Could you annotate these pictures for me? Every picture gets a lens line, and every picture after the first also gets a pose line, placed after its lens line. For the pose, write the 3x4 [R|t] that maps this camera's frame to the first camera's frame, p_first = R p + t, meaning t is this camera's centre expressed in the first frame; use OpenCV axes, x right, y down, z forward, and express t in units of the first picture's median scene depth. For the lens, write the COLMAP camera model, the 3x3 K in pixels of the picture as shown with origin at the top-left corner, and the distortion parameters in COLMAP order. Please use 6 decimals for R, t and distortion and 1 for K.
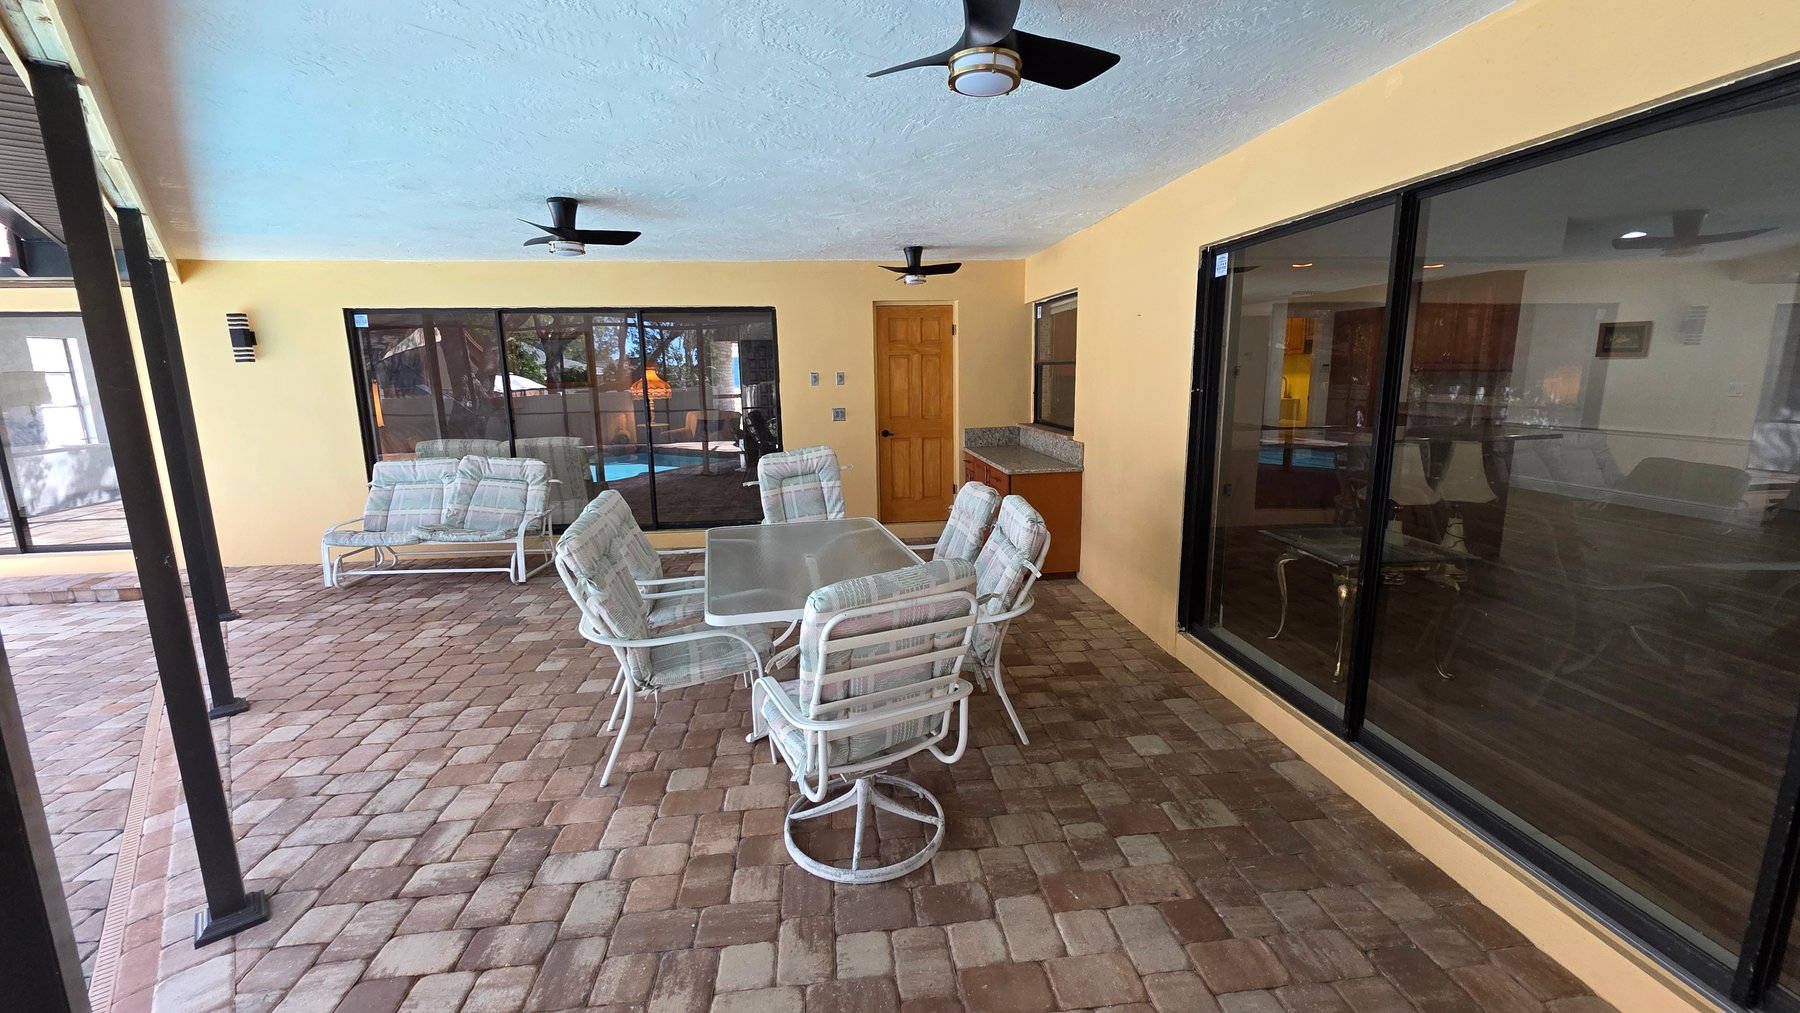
lens RADIAL K [[716.5, 0, 899.4], [0, 716.5, 498.6], [0, 0, 1]] dist [0.001851, -0.000089]
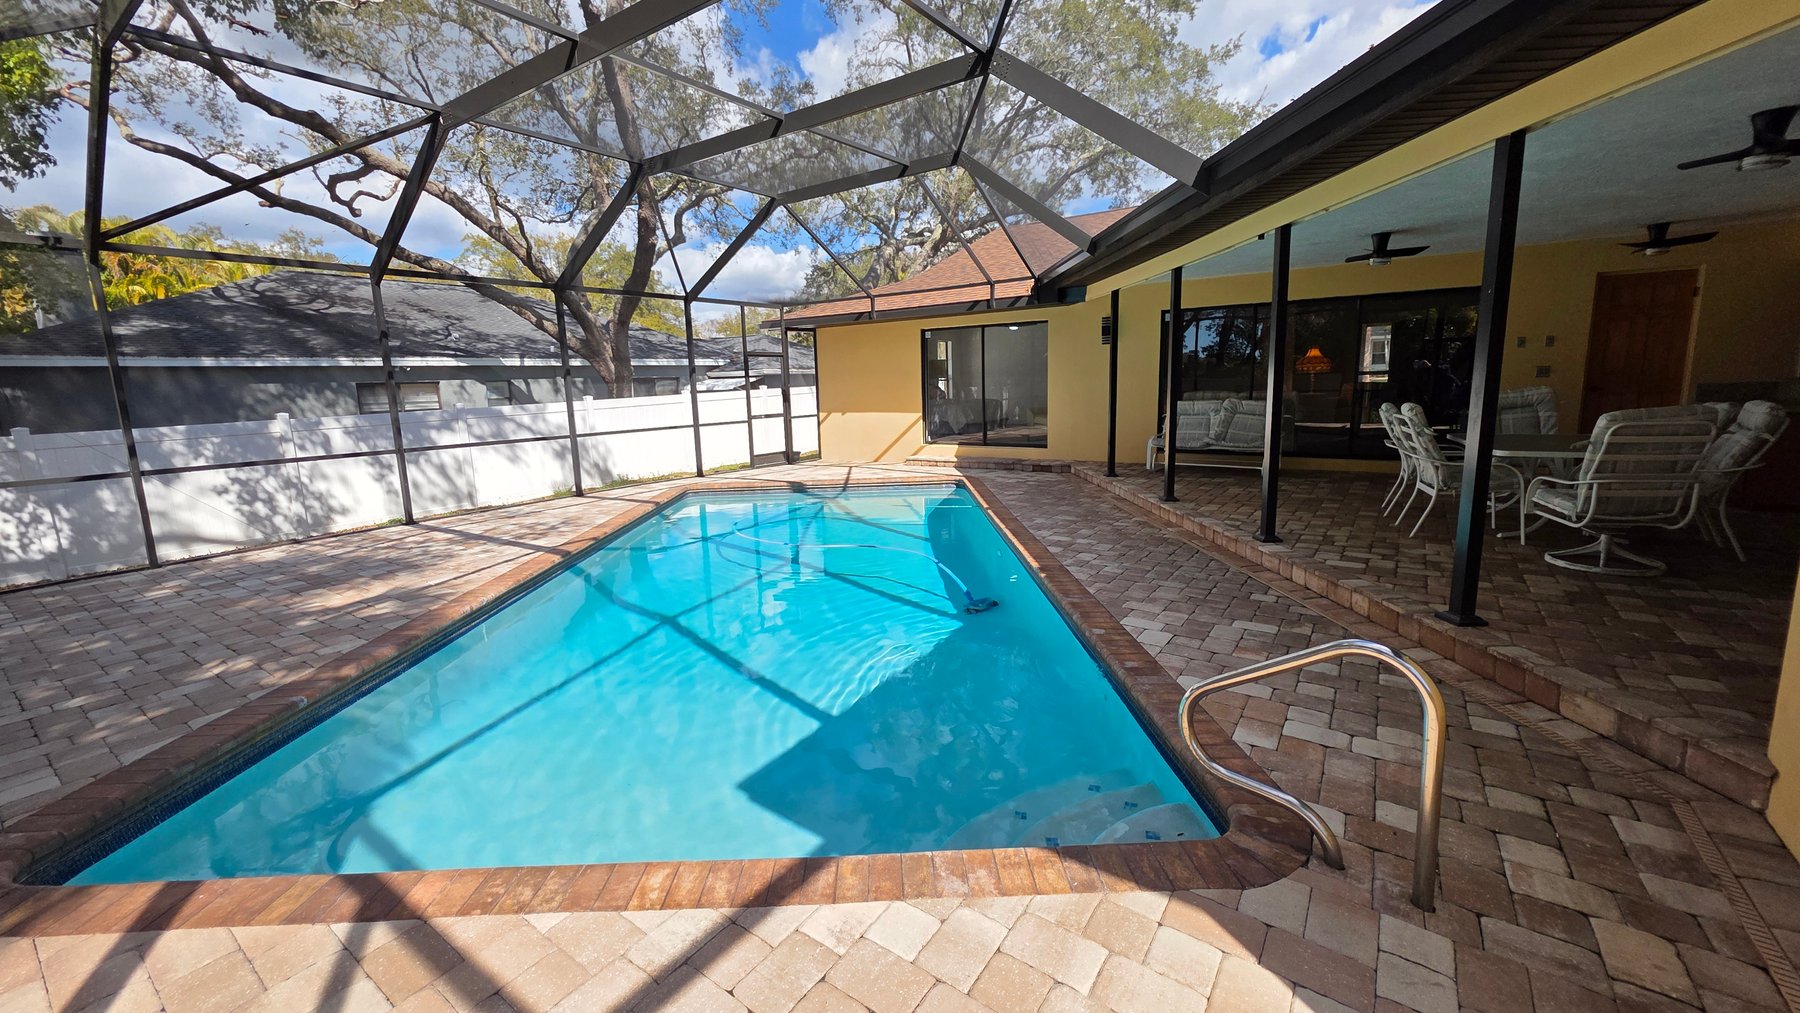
lens RADIAL K [[716.5, 0, 899.4], [0, 716.5, 498.6], [0, 0, 1]] dist [0.001851, -0.000089]
pose [[0.746545, 0.105053, -0.656990, -0.089119], [-0.103216, 0.993788, 0.041621, 0.177154], [0.657281, 0.036740, 0.752750, -0.689227]]
